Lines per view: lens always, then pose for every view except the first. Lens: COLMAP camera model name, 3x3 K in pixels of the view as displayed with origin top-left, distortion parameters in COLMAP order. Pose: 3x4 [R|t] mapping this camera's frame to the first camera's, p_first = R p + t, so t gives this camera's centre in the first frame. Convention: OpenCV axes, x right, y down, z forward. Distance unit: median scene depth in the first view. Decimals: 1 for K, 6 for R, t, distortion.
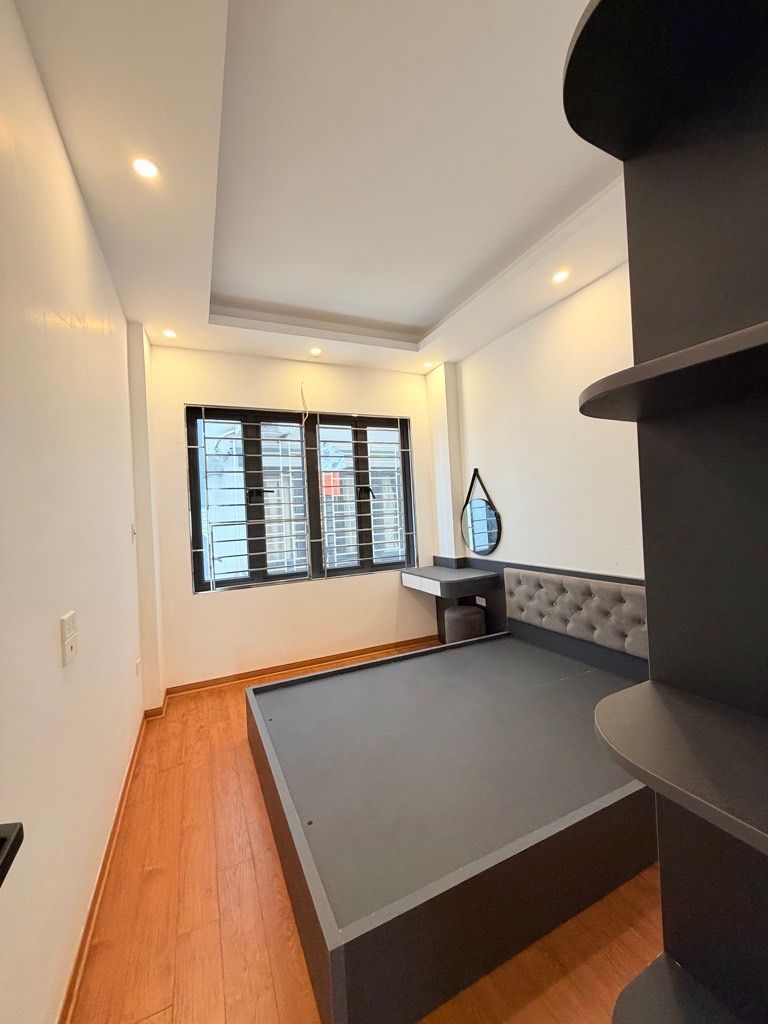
lens RADIAL K [[408.4, 0, 388.1], [0, 408.4, 507.9], [0, 0, 1]] dist [-0.002124, 0.000037]
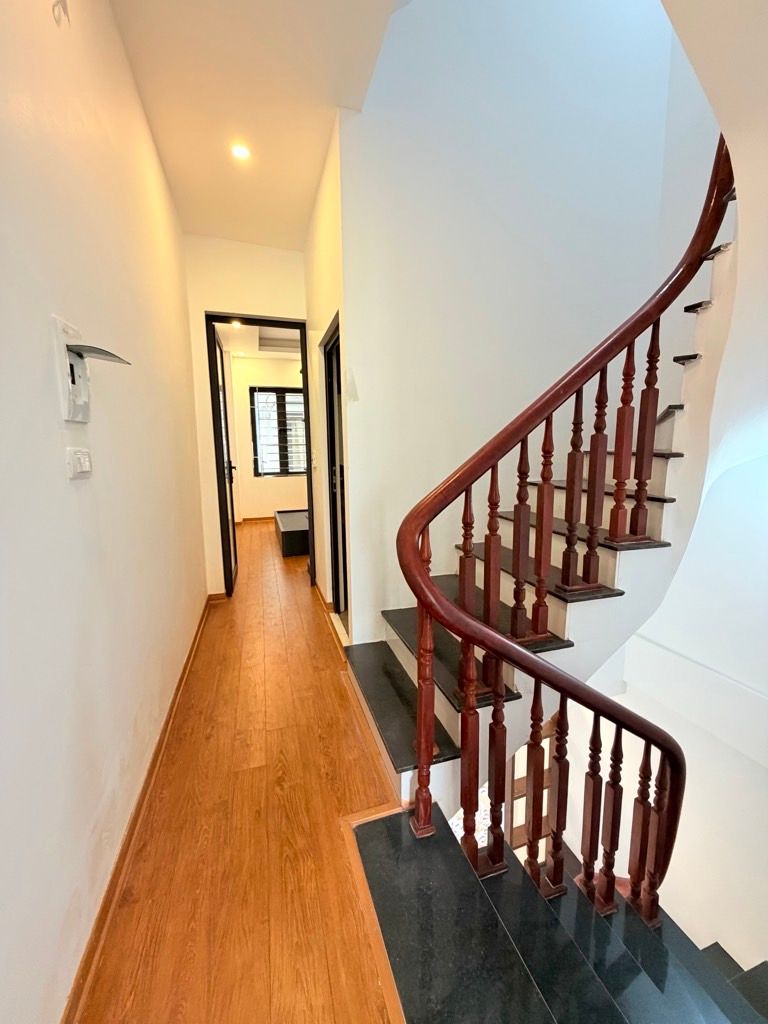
lens RADIAL K [[408.4, 0, 387.6], [0, 408.4, 503.9], [0, 0, 1]] dist [-0.002124, 0.000037]
pose [[0.993367, 0.049733, -0.103676, 0.430578], [-0.034018, 0.988375, 0.148179, 0.006613], [0.109841, -0.143669, 0.983511, -1.010915]]
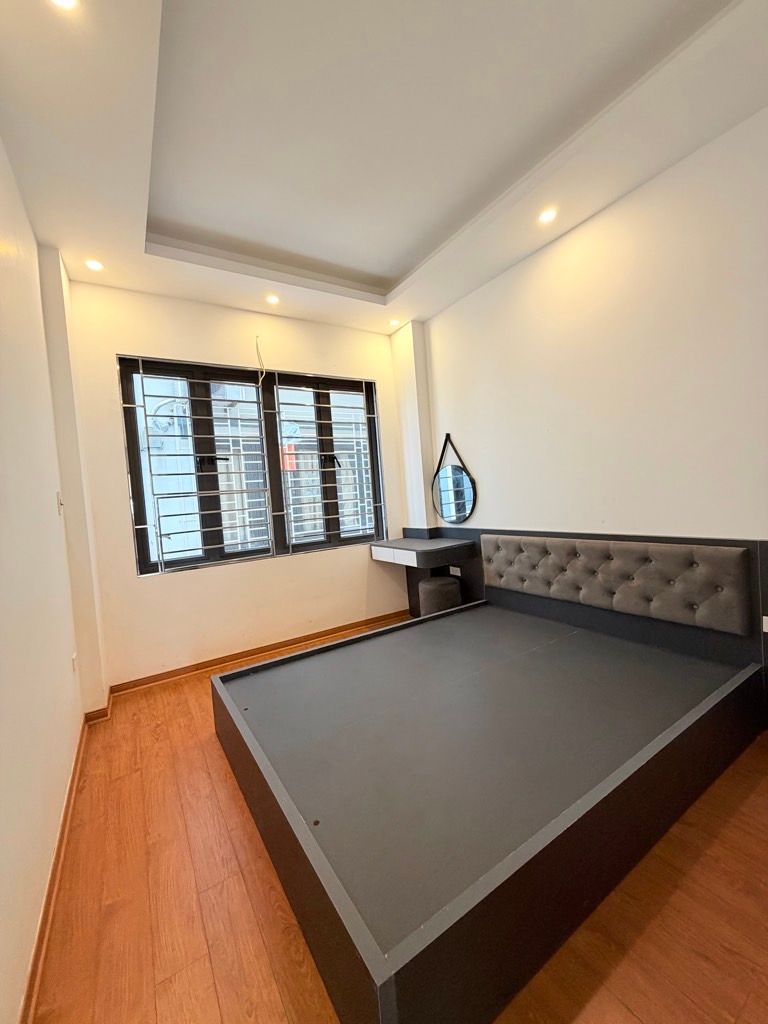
lens RADIAL K [[408.4, 0, 388.3], [0, 408.4, 507.2], [0, 0, 1]] dist [-0.002124, 0.000037]
pose [[0.991005, -0.027011, 0.131069, -0.058314], [0.022311, 0.999059, 0.037196, 0.042007], [-0.131950, -0.033937, 0.990675, 0.074554]]
